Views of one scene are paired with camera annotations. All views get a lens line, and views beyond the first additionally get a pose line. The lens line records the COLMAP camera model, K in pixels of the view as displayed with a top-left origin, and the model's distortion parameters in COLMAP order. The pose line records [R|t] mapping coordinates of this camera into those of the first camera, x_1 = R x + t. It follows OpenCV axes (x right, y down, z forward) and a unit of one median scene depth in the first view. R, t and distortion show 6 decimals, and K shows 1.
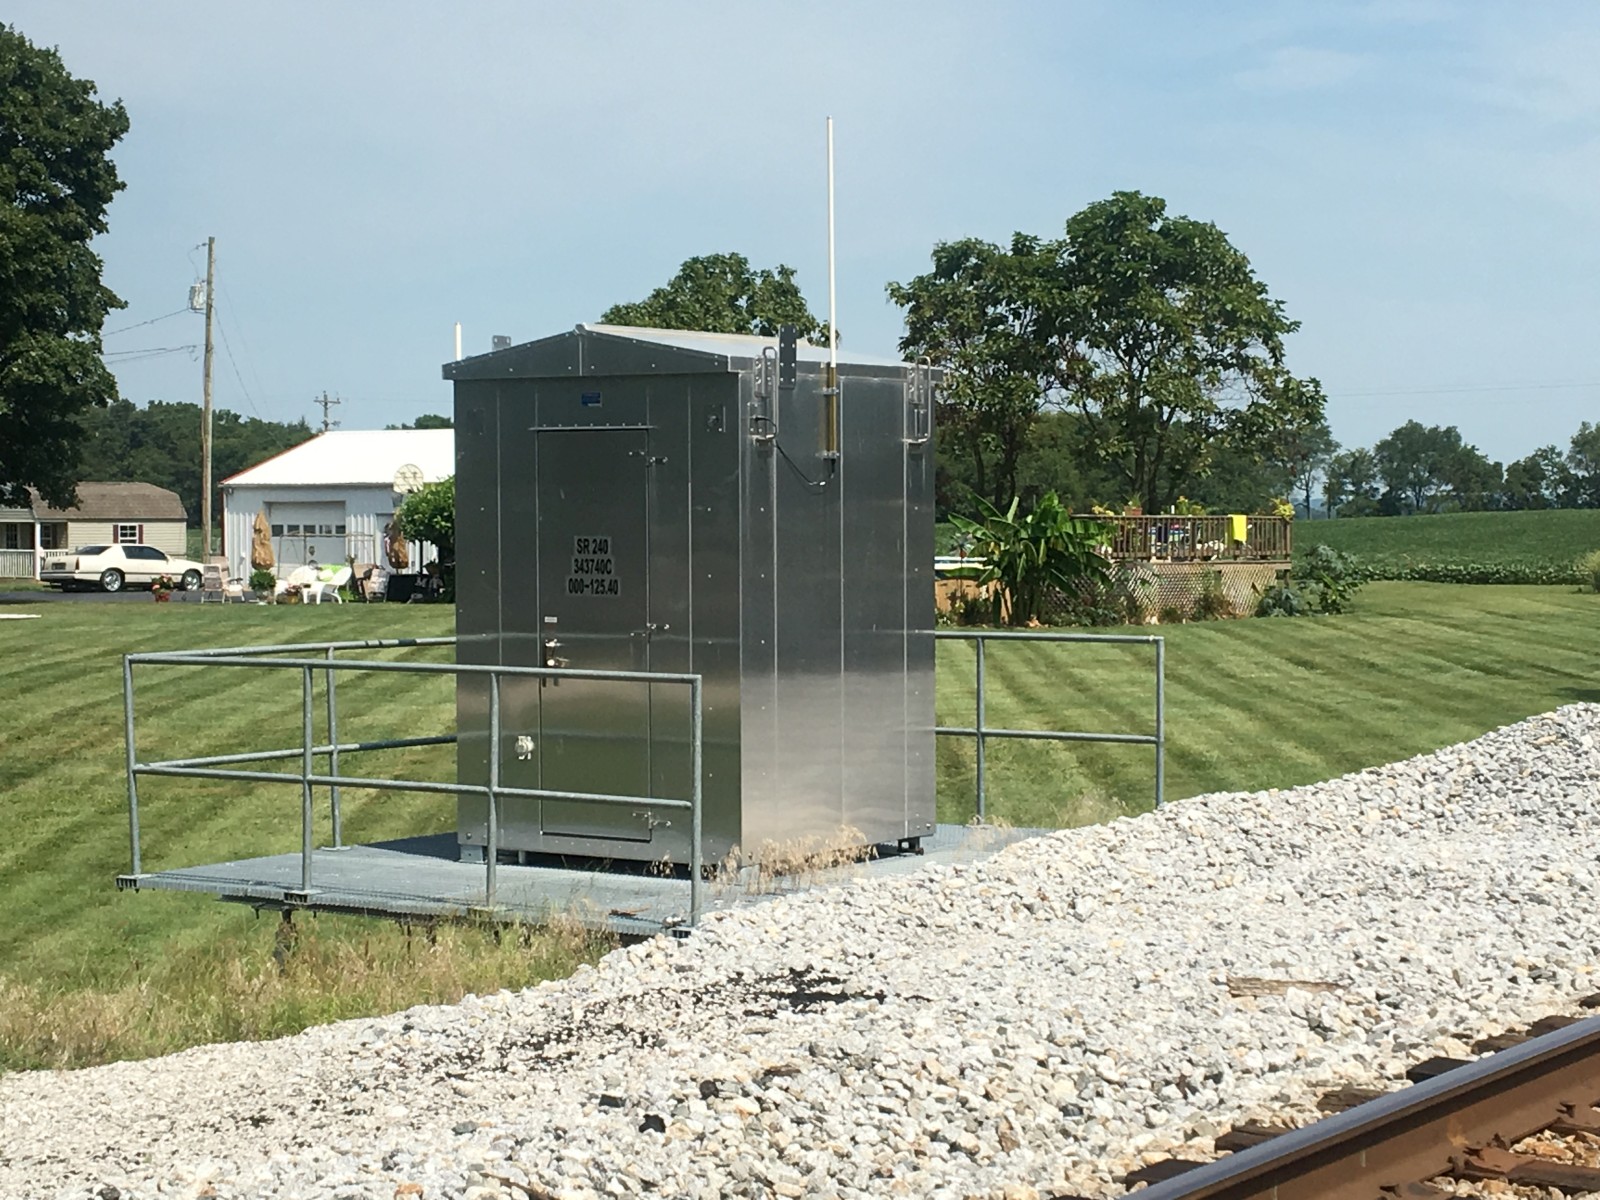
lens RADIAL K [[3066.5, 0, 800.0], [0, 3066.5, 600.0], [0, 0, 1]] dist [0.060075, 0.413470]
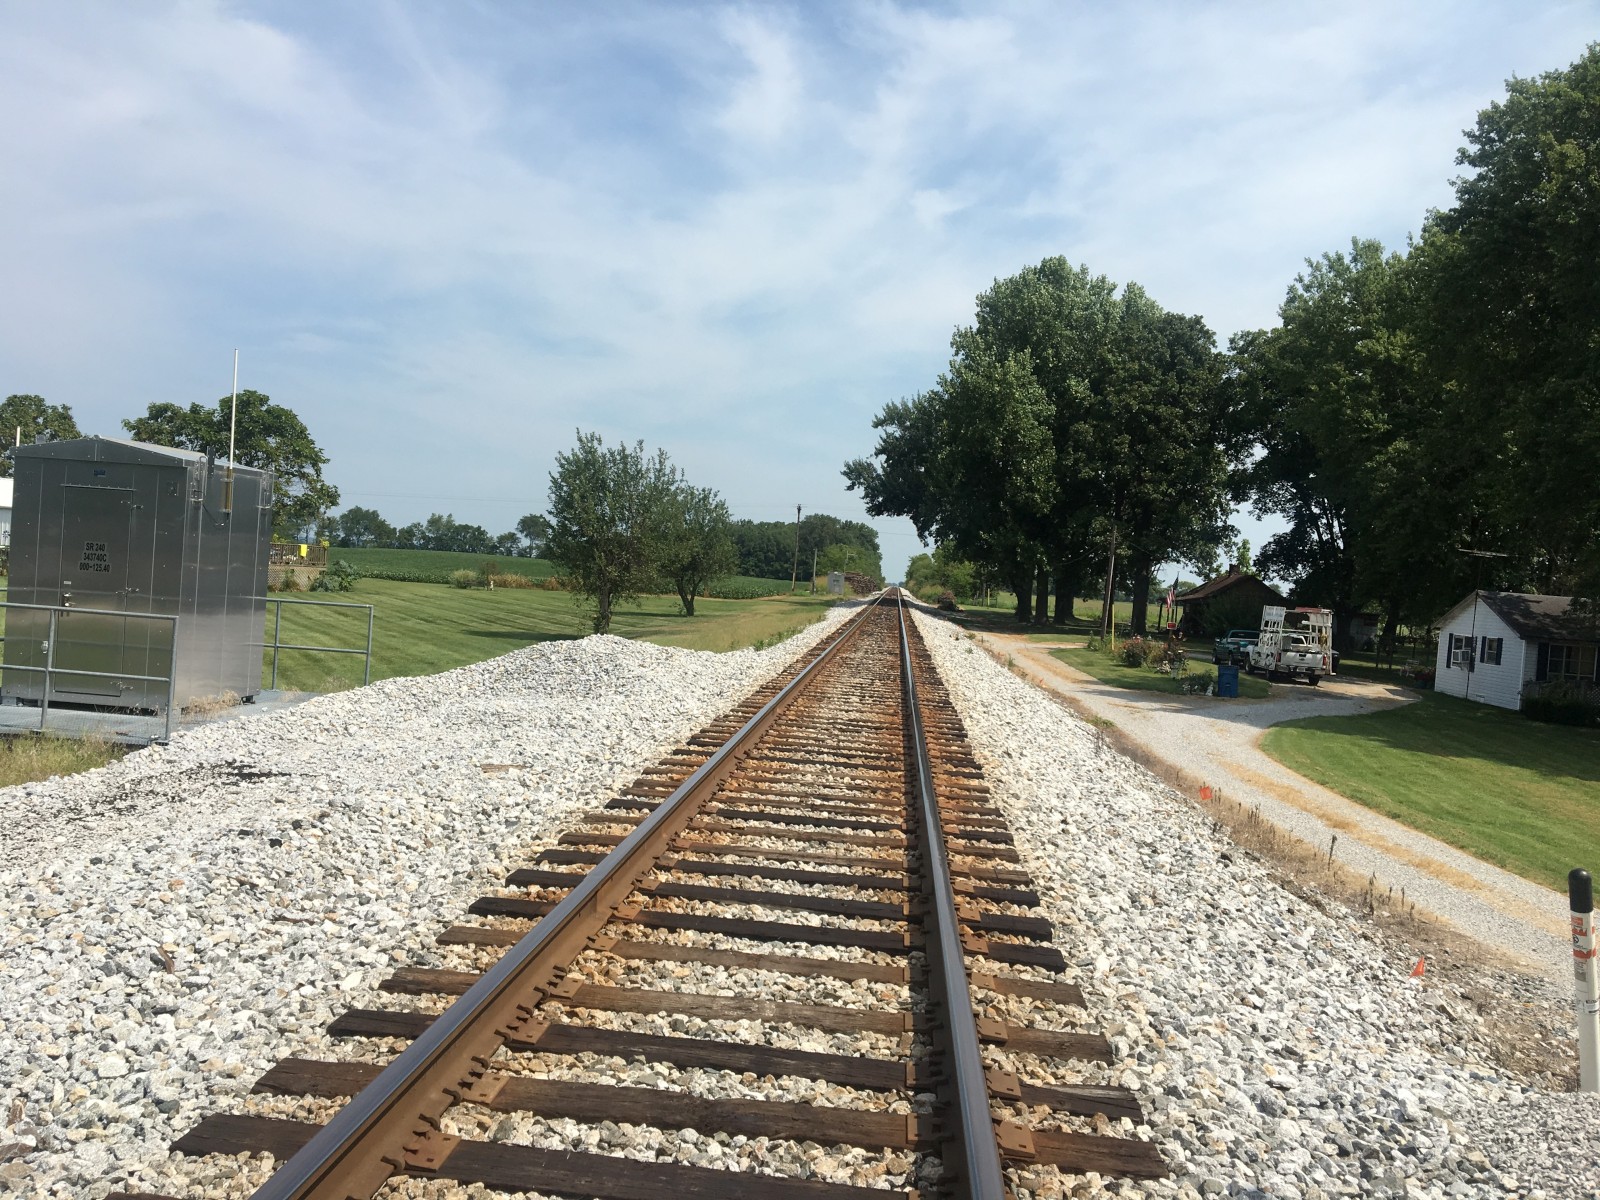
lens RADIAL K [[1315.0, 0, 778.5], [0, 1315.0, 587.0], [0, 0, 1]] dist [0.064240, -0.105347]
pose [[0.871023, 0.054978, 0.488156, -0.099257], [-0.053969, 0.998412, -0.016147, -0.001698], [-0.488269, -0.012281, 0.872607, 0.035578]]
